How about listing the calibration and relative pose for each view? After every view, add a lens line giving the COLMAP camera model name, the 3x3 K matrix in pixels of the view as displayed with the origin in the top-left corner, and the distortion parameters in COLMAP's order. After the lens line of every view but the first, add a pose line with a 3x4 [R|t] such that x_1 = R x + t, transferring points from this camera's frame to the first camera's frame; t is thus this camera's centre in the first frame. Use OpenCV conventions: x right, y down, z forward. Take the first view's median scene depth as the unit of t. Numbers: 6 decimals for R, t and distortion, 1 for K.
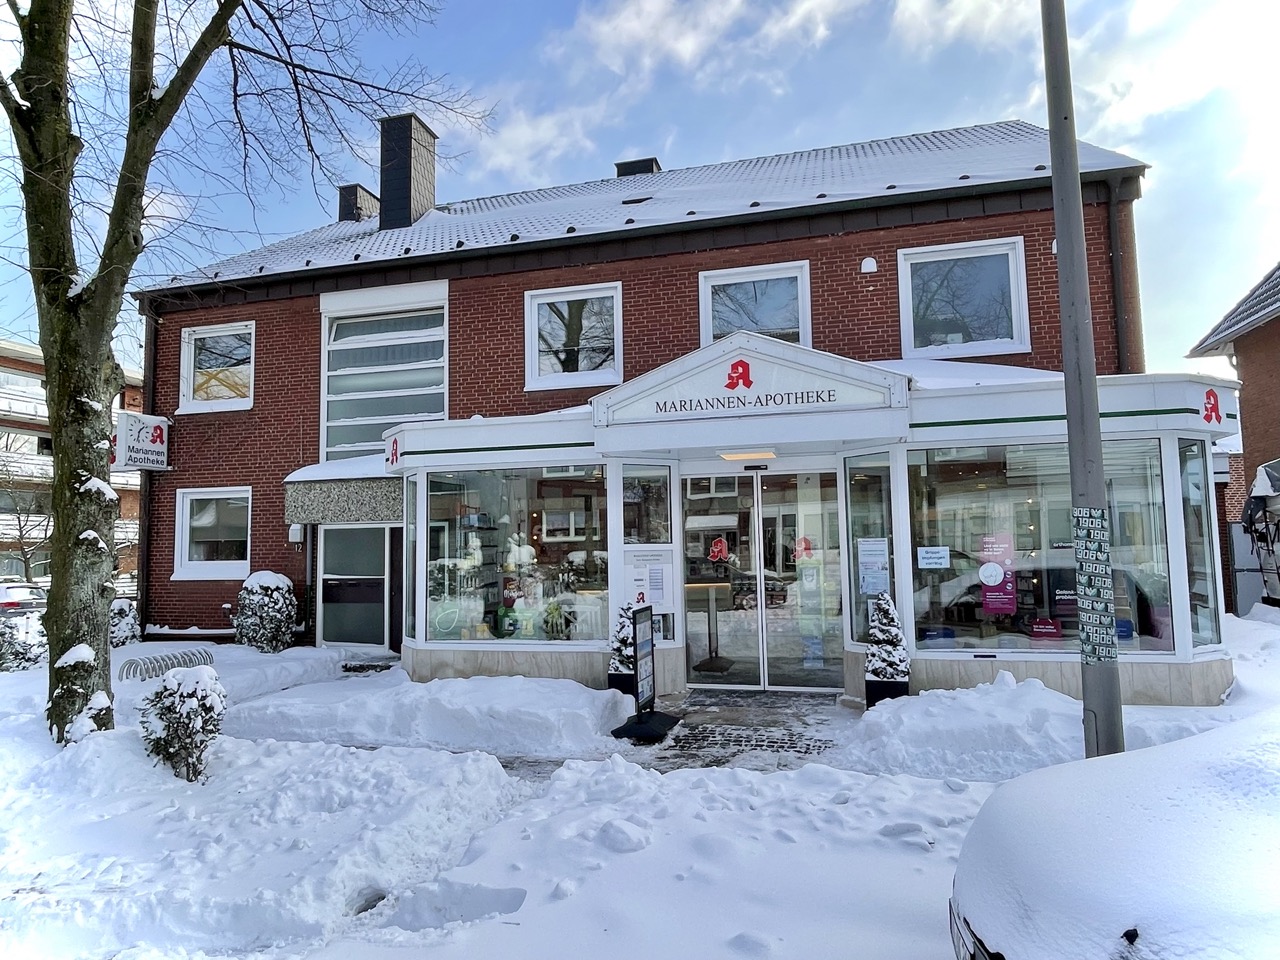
lens RADIAL K [[829.9, 0, 608.2], [0, 829.9, 468.9], [0, 0, 1]] dist [-0.010344, -0.003191]
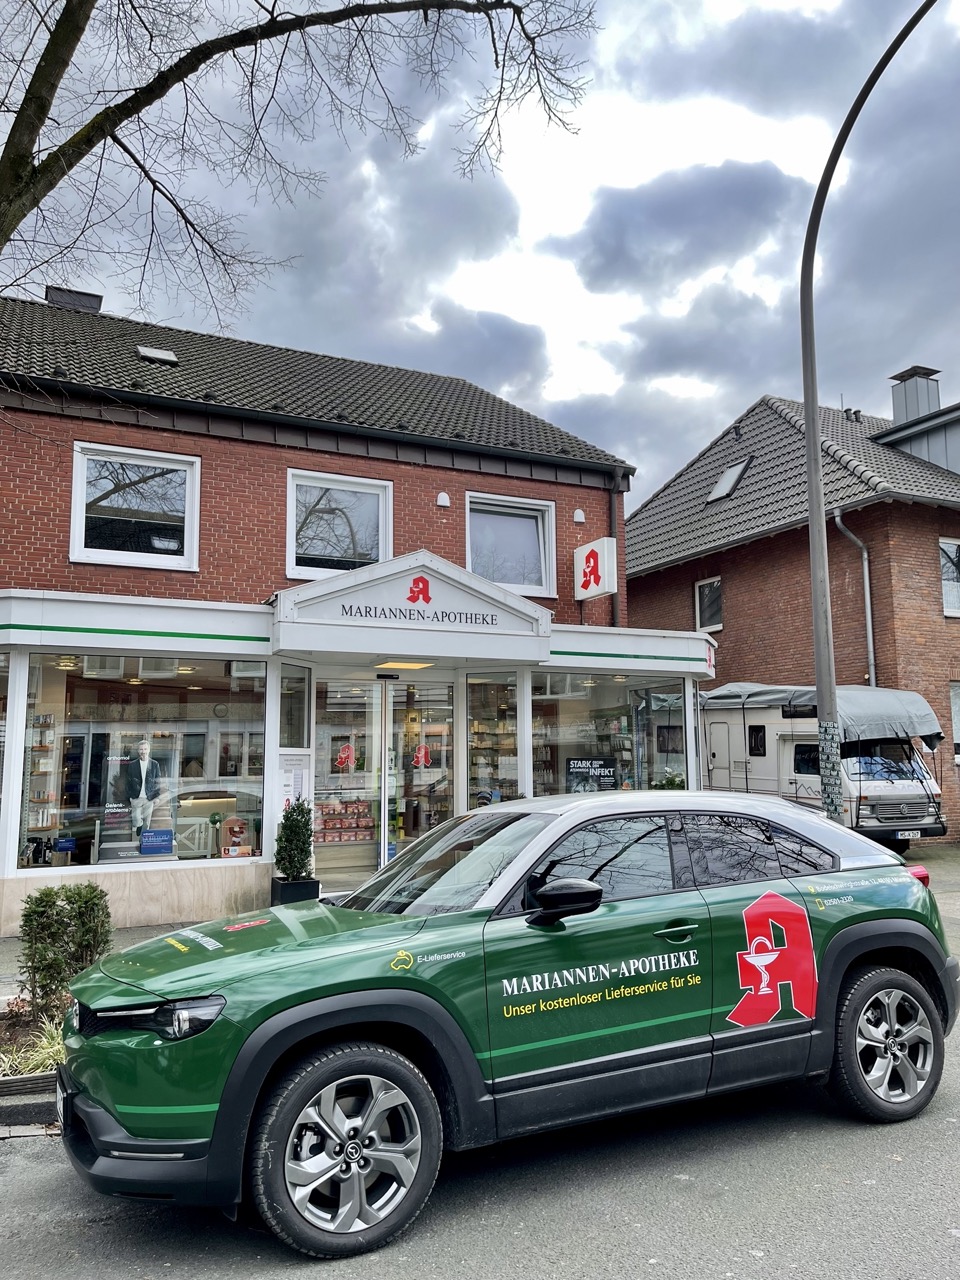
lens RADIAL K [[960.2, 0, 484.6], [0, 960.2, 631.9], [0, 0, 1]] dist [0.037426, -0.003211]
pose [[0.740926, 0.102641, 0.663697, -0.587100], [-0.067643, 0.994632, -0.078306, 0.031427], [-0.668171, 0.013125, 0.743892, 0.021750]]
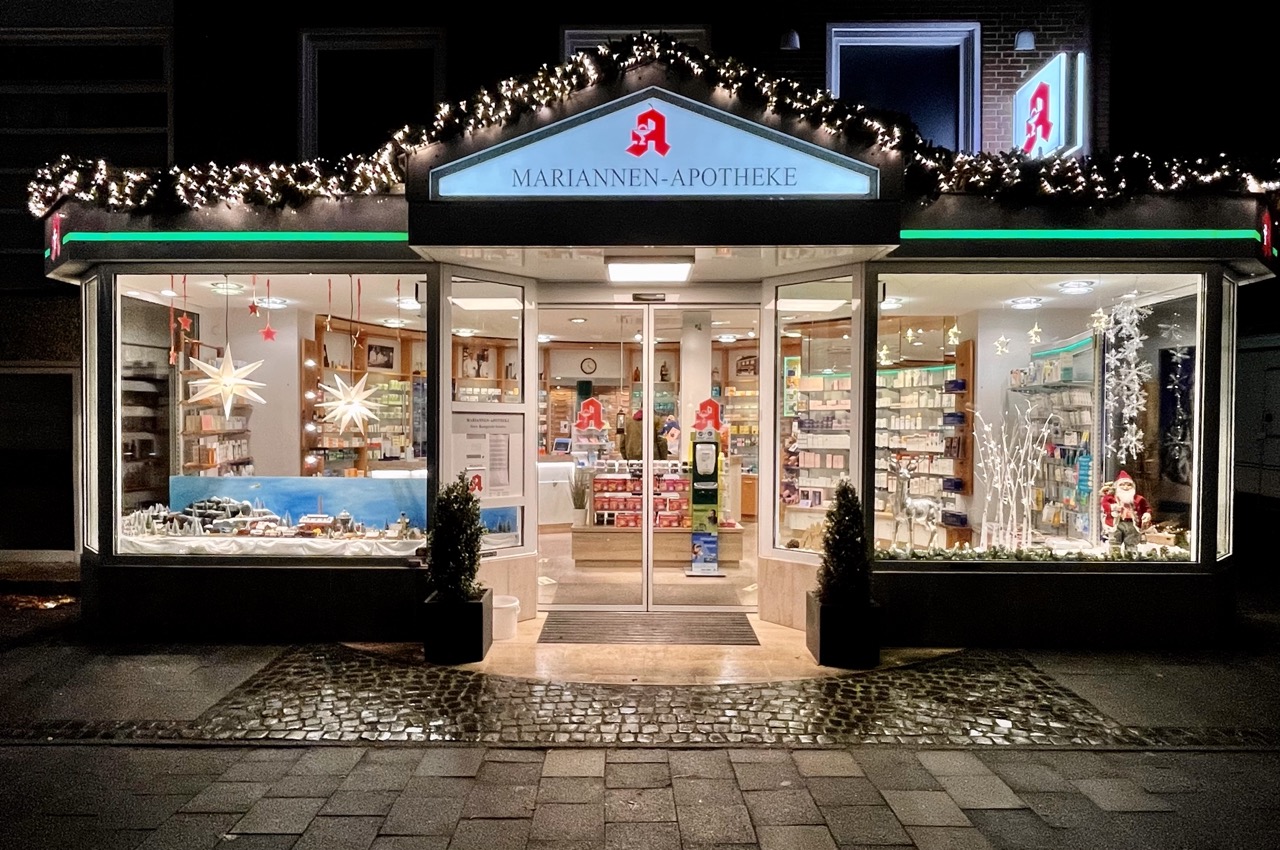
lens RADIAL K [[785.7, 0, 626.2], [0, 785.7, 433.8], [0, 0, 1]] dist [0.007146, 0.000119]
pose [[0.962107, 0.016839, 0.272151, -0.016548], [-0.044287, 0.994489, 0.095030, 0.055660], [-0.269051, -0.103482, 0.957551, 0.404596]]
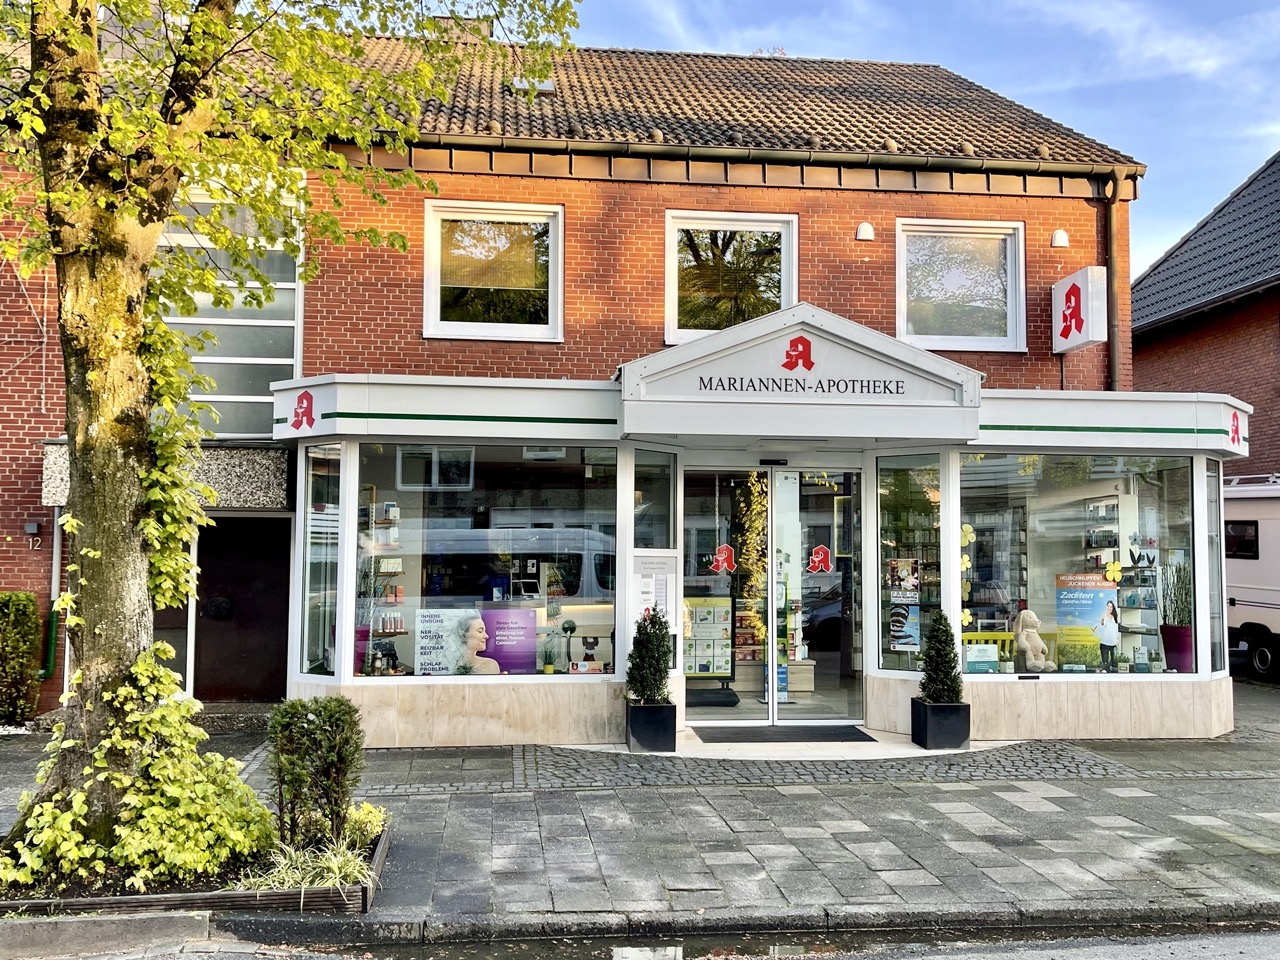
lens RADIAL K [[1201.9, 0, 647.5], [0, 1201.9, 480.4], [0, 0, 1]] dist [0.040577, 0.000000]
pose [[0.918655, 0.048772, 0.392038, -0.455847], [-0.057860, 0.998260, 0.011394, 0.011565], [-0.390800, -0.033150, 0.919878, -0.080377]]
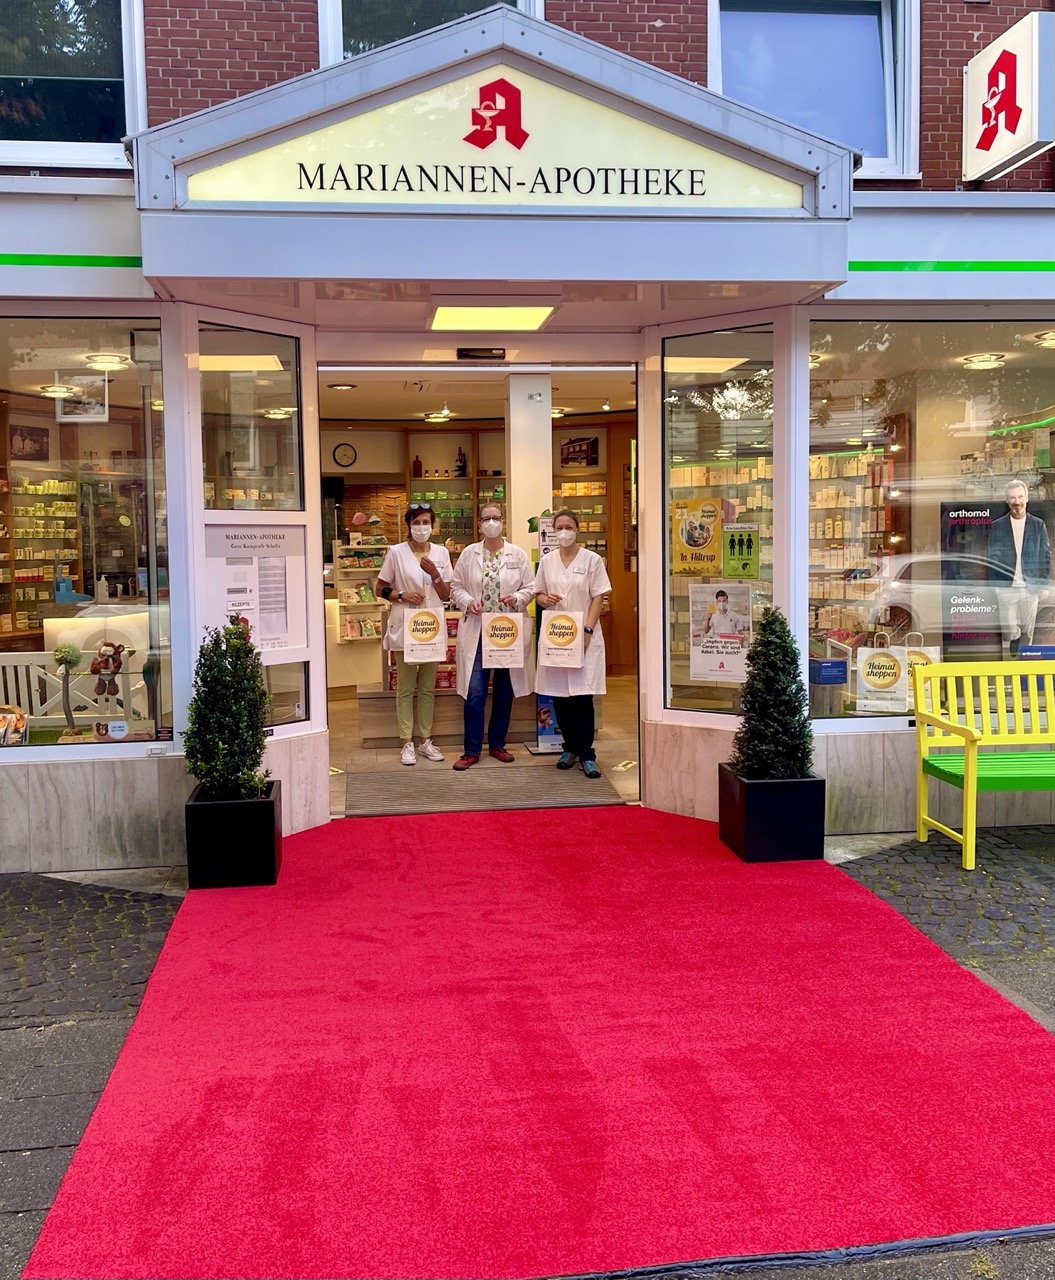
lens RADIAL K [[1178.0, 0, 500.8], [0, 1178.0, 611.3], [0, 0, 1]] dist [0.023511, -0.013305]
pose [[0.918686, -0.022200, 0.394363, -0.087862], [-0.034536, 0.990081, 0.136187, 0.057962], [-0.393475, -0.138733, 0.908807, 0.395905]]
